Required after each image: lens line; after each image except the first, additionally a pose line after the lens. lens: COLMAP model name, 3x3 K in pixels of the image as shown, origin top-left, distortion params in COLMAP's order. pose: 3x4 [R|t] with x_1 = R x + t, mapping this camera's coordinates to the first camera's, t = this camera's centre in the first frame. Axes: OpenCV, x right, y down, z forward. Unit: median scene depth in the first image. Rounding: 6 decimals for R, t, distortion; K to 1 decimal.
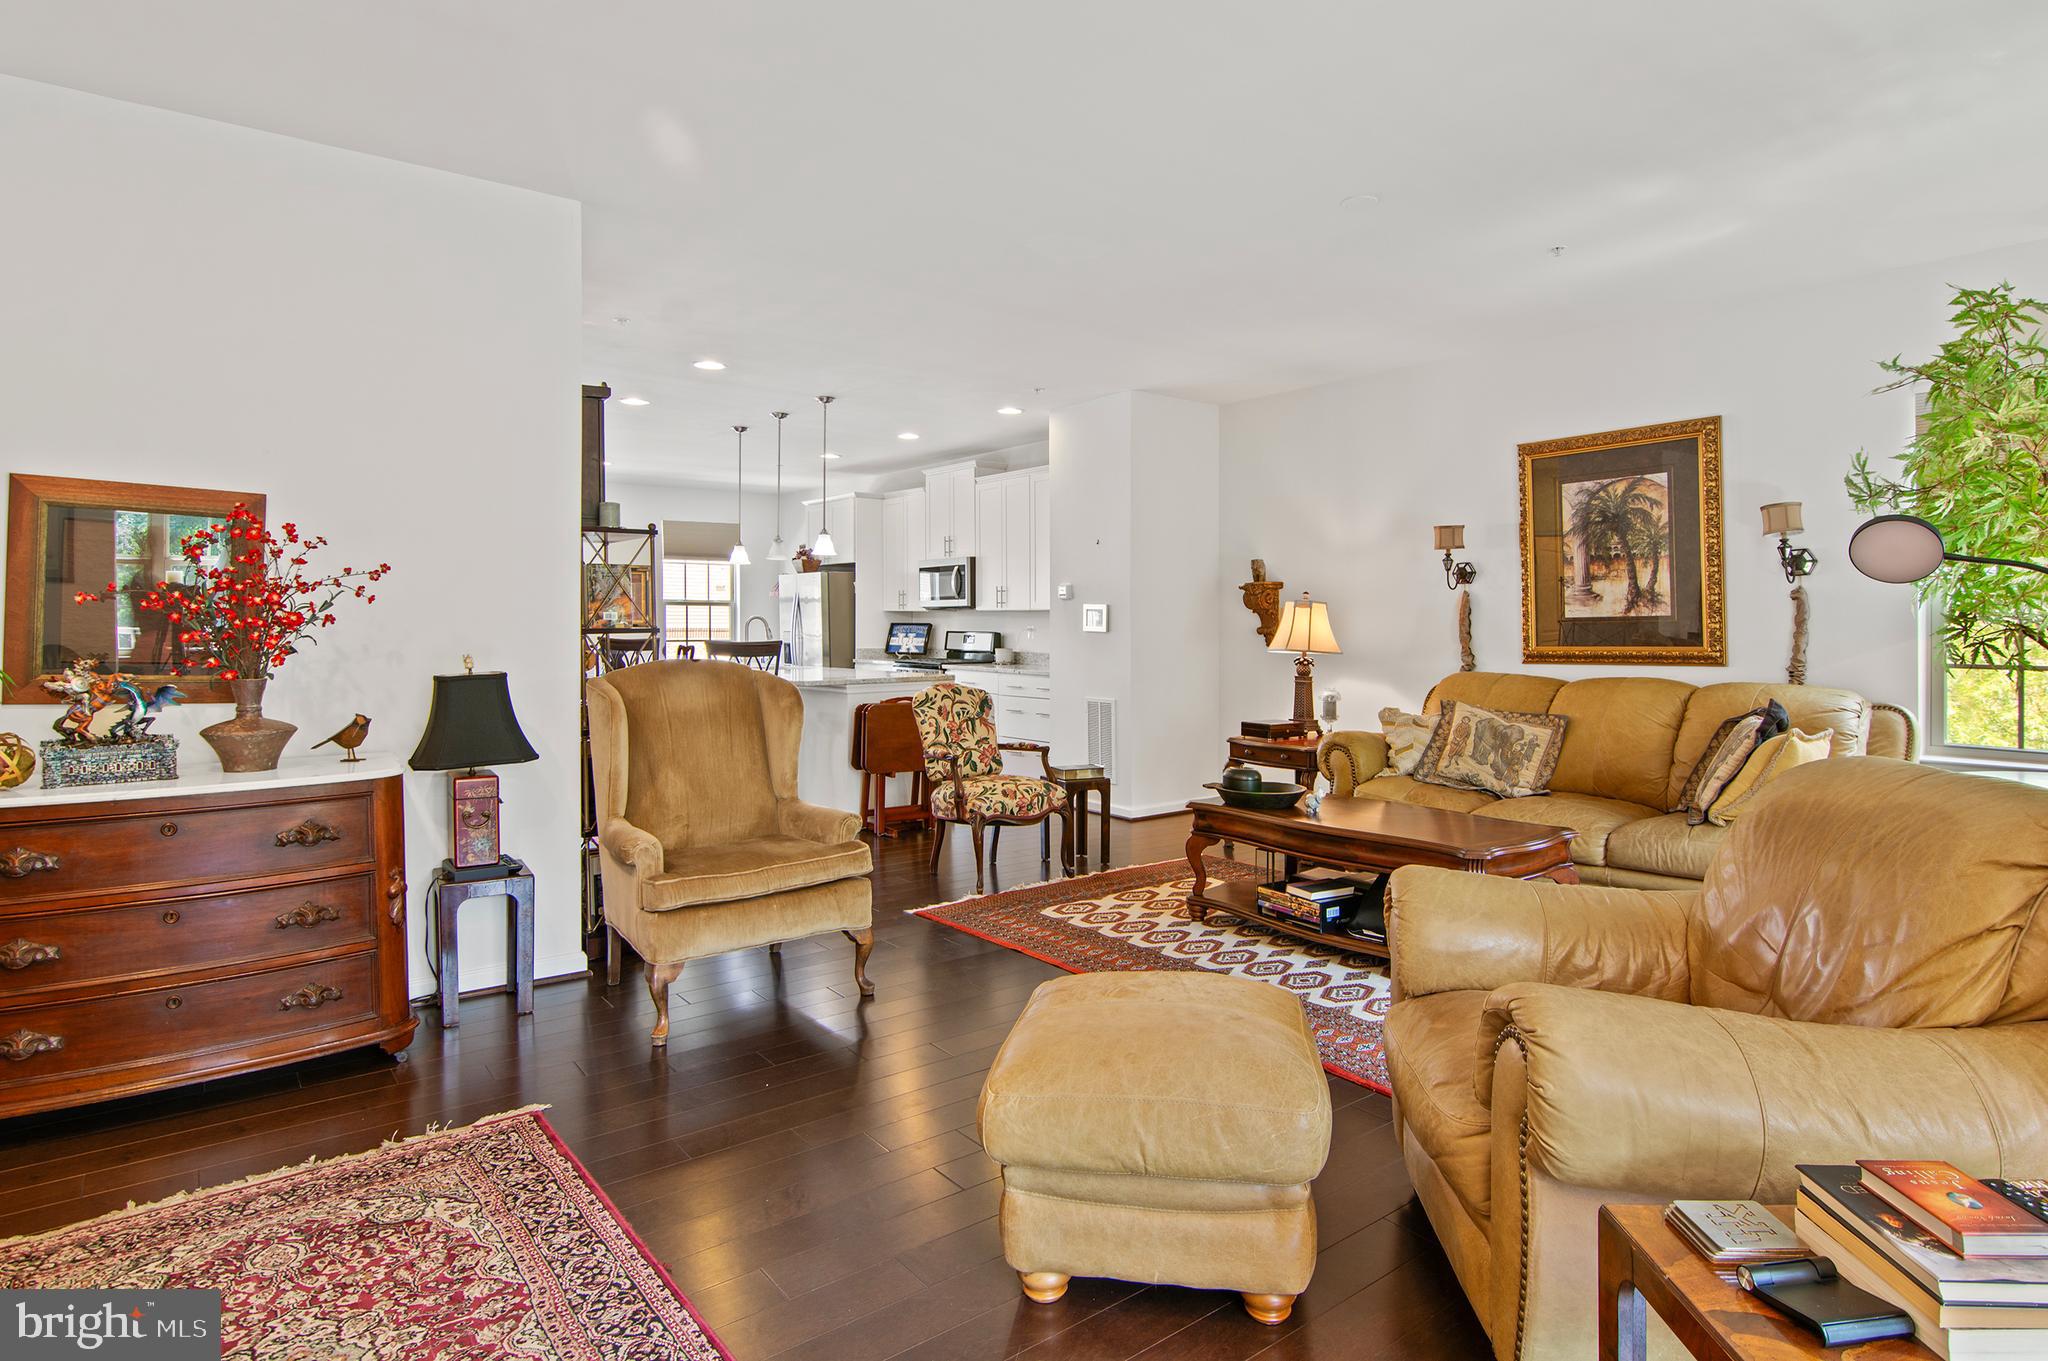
lens RADIAL K [[1102.5, 0, 1055.3], [0, 1102.5, 646.9], [0, 0, 1]] dist [-0.005354, -0.005977]
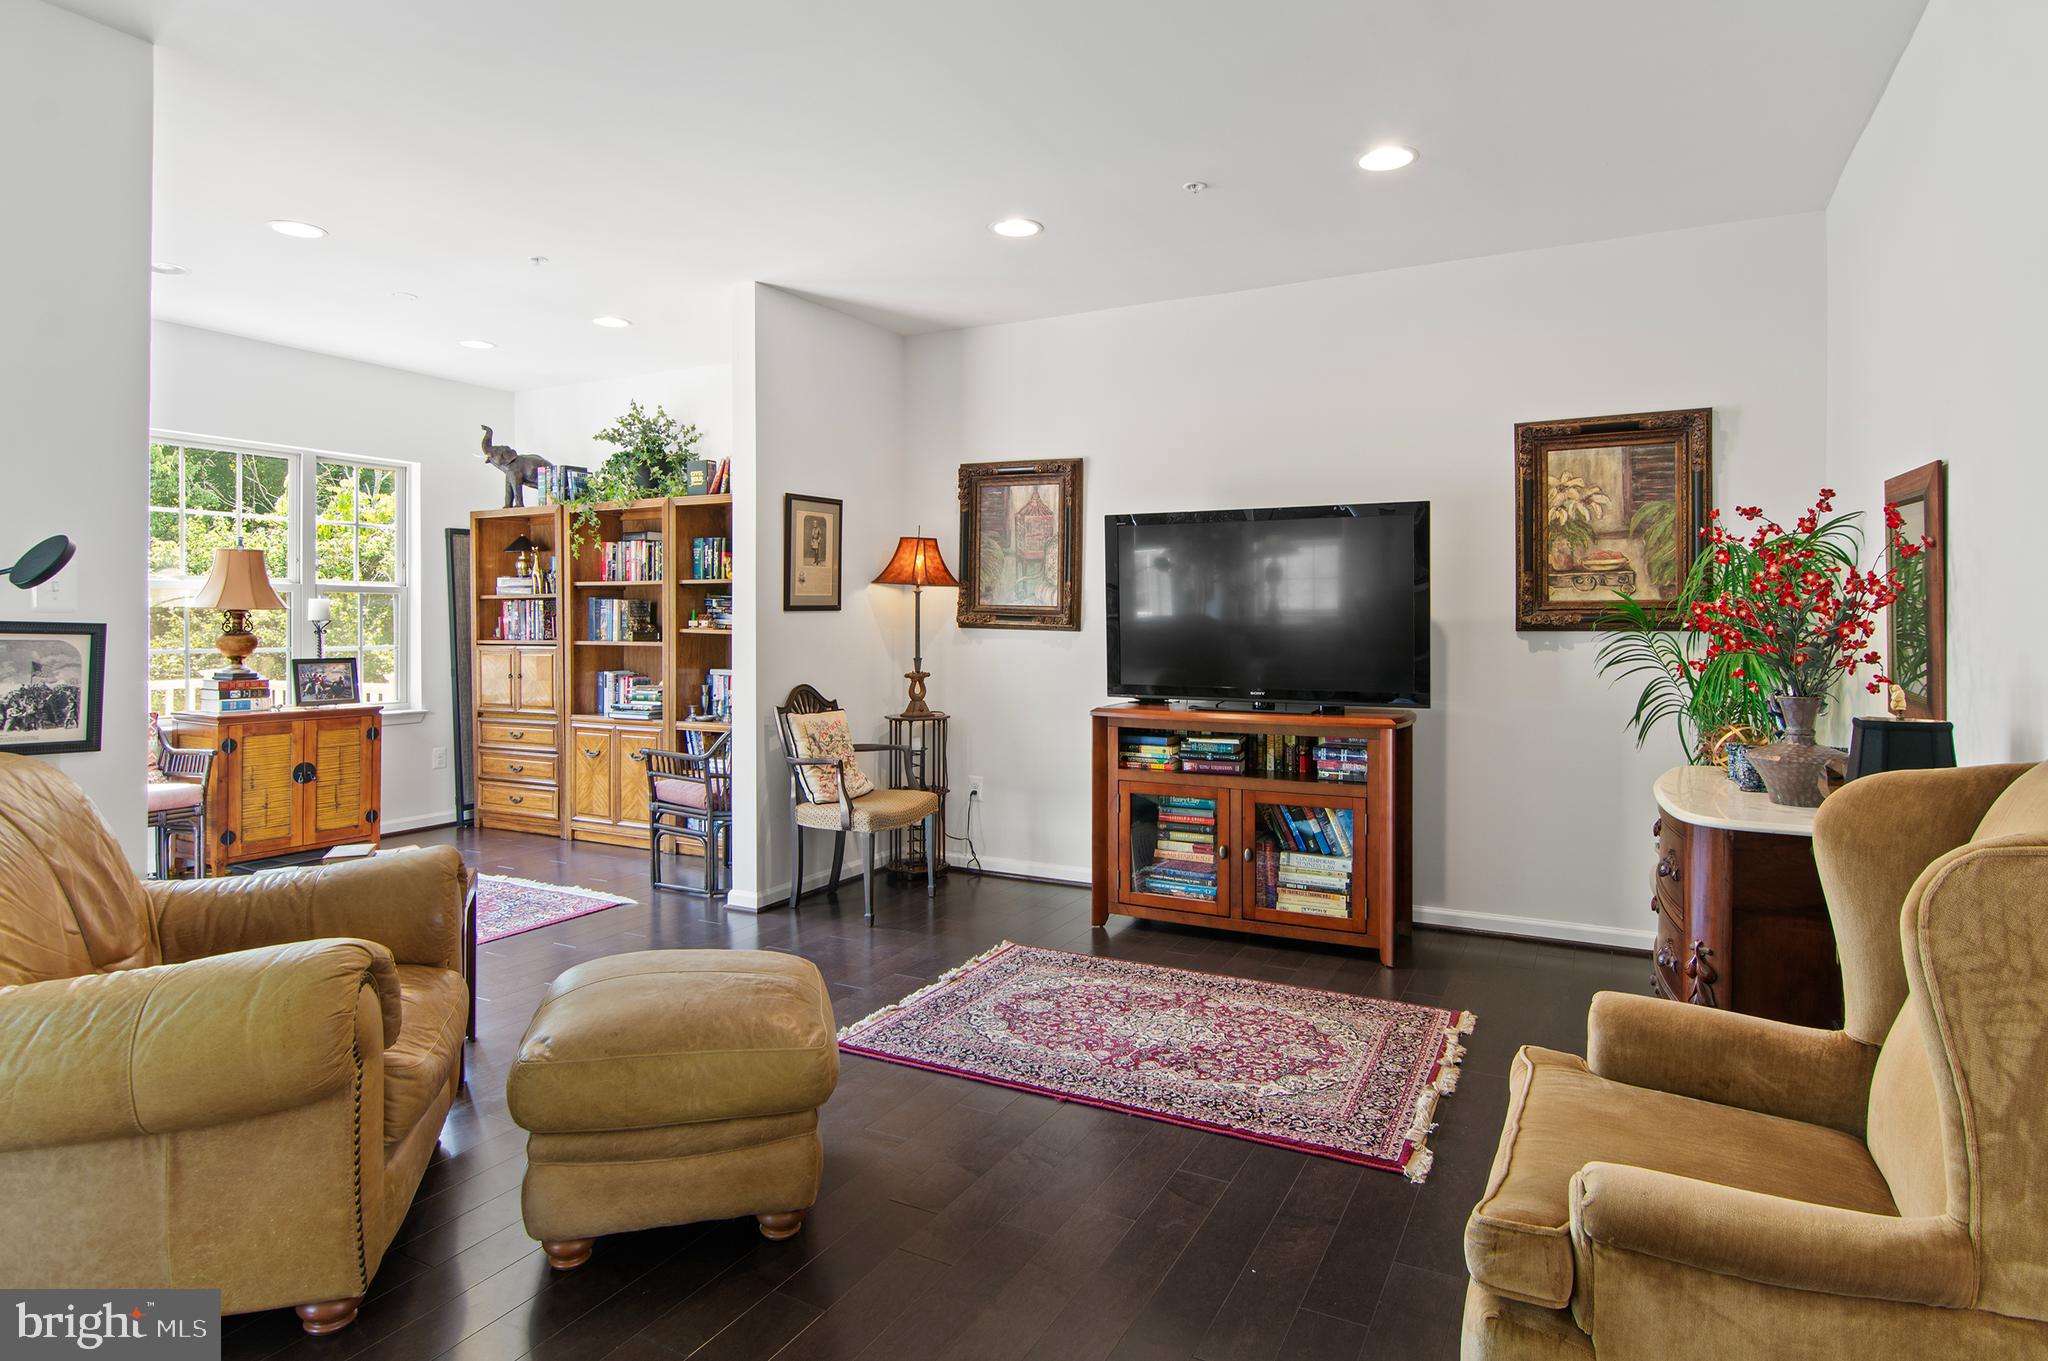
lens RADIAL K [[1102.5, 0, 1031.7], [0, 1102.5, 618.0], [0, 0, 1]] dist [-0.005354, -0.005977]
pose [[-0.920273, -0.004765, -0.391248, 0.085154], [-0.012867, 0.999754, 0.018087, -0.022296], [0.391066, 0.021679, -0.920107, 0.876622]]
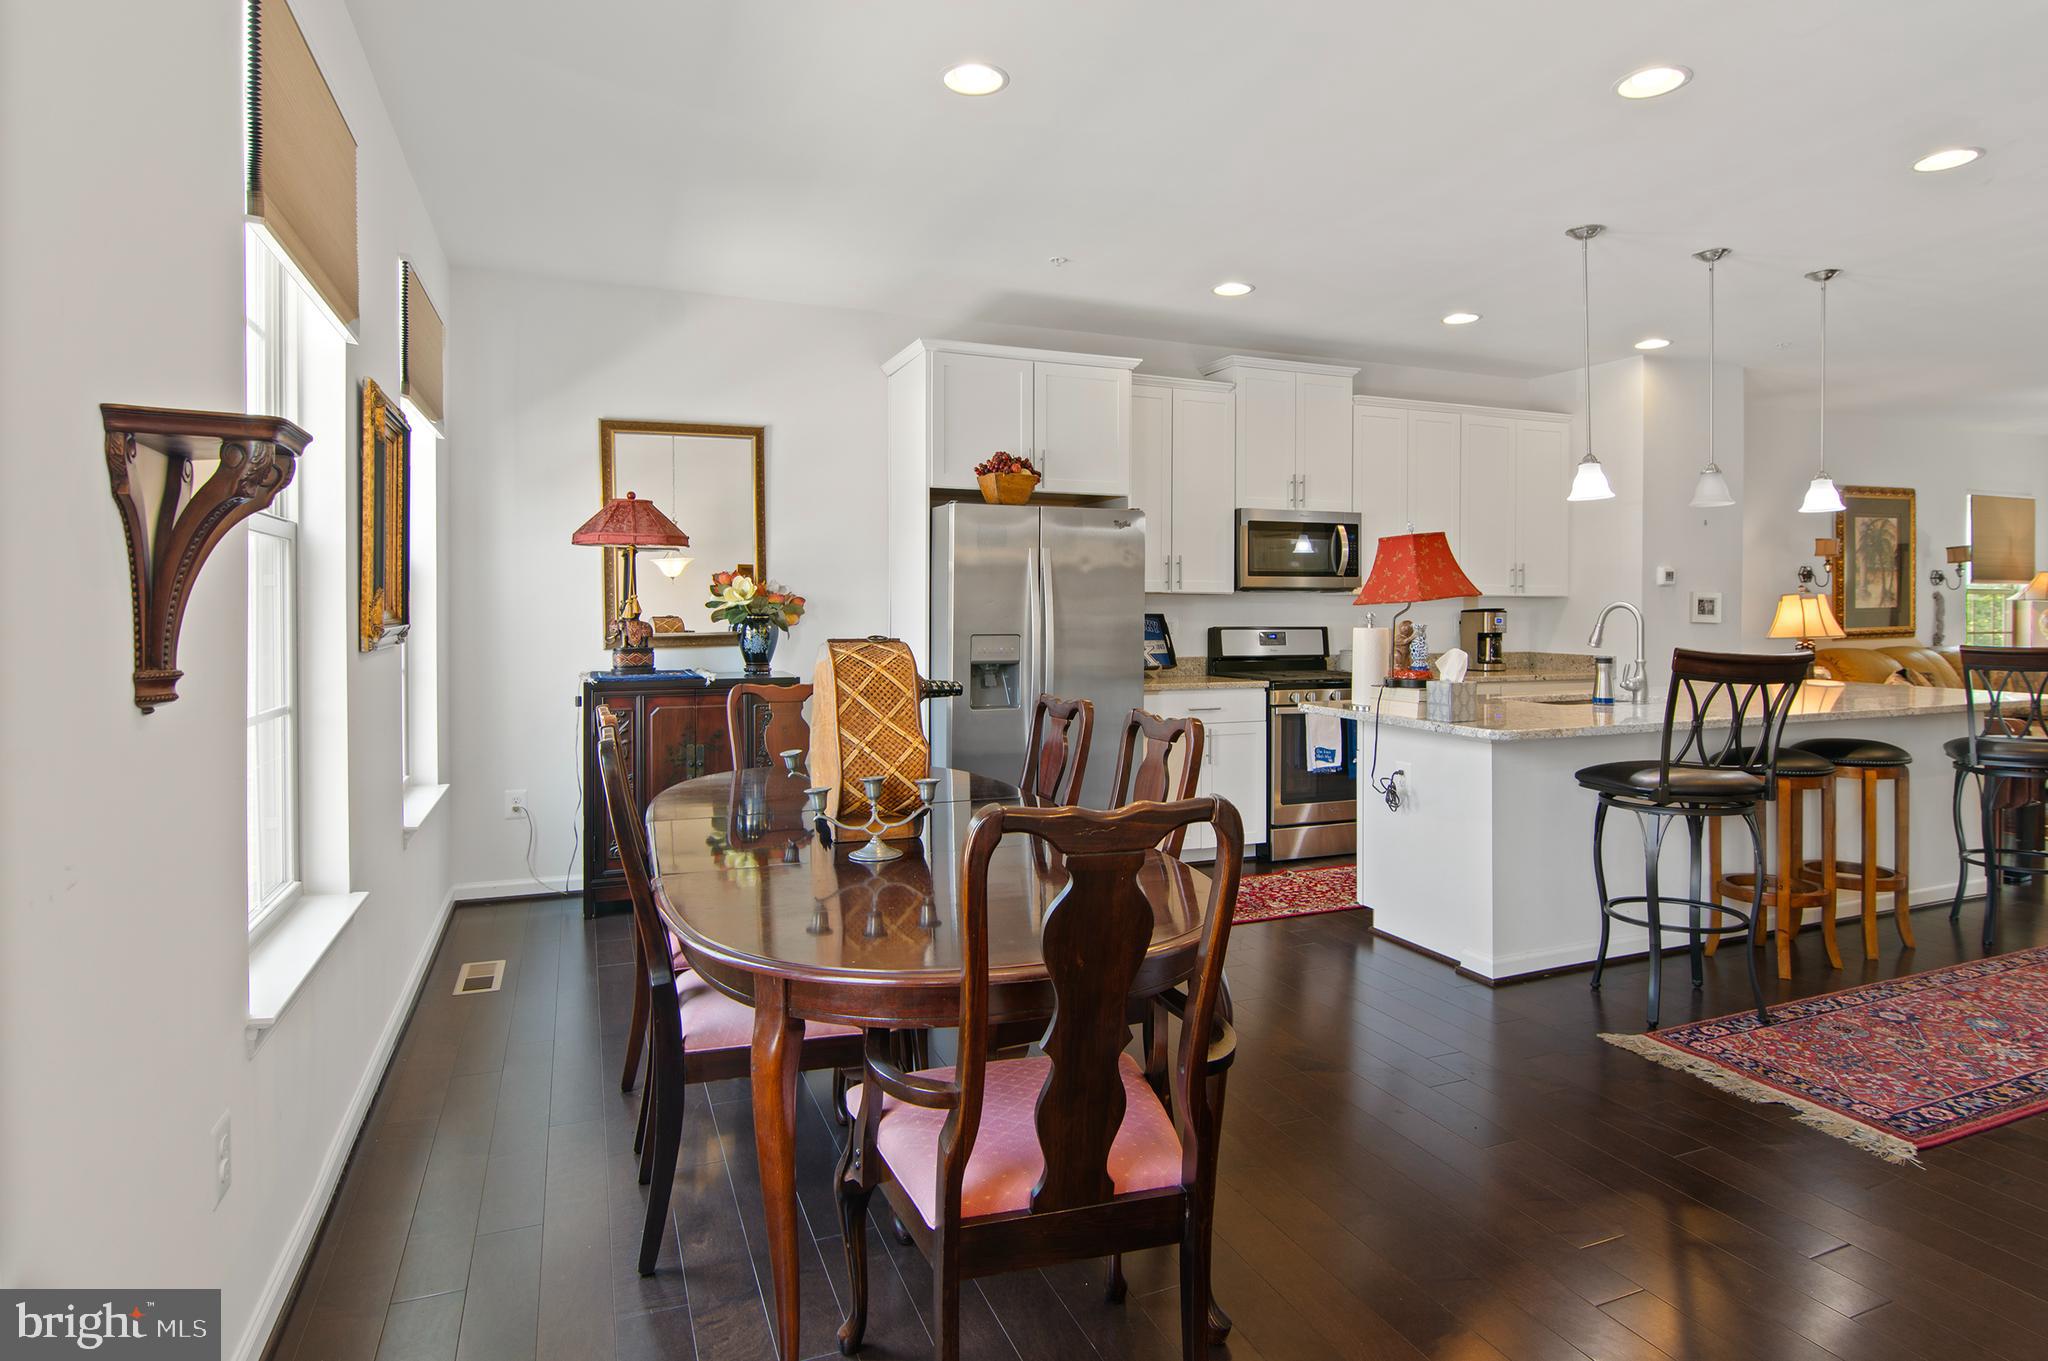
lens RADIAL K [[1102.5, 0, 1034.8], [0, 1102.5, 621.3], [0, 0, 1]] dist [-0.005354, -0.005977]
pose [[0.292499, -0.012308, 0.956187, -1.300354], [0.020627, 0.999766, 0.006559, -0.043541], [-0.956043, 0.017805, 0.292685, 1.685775]]
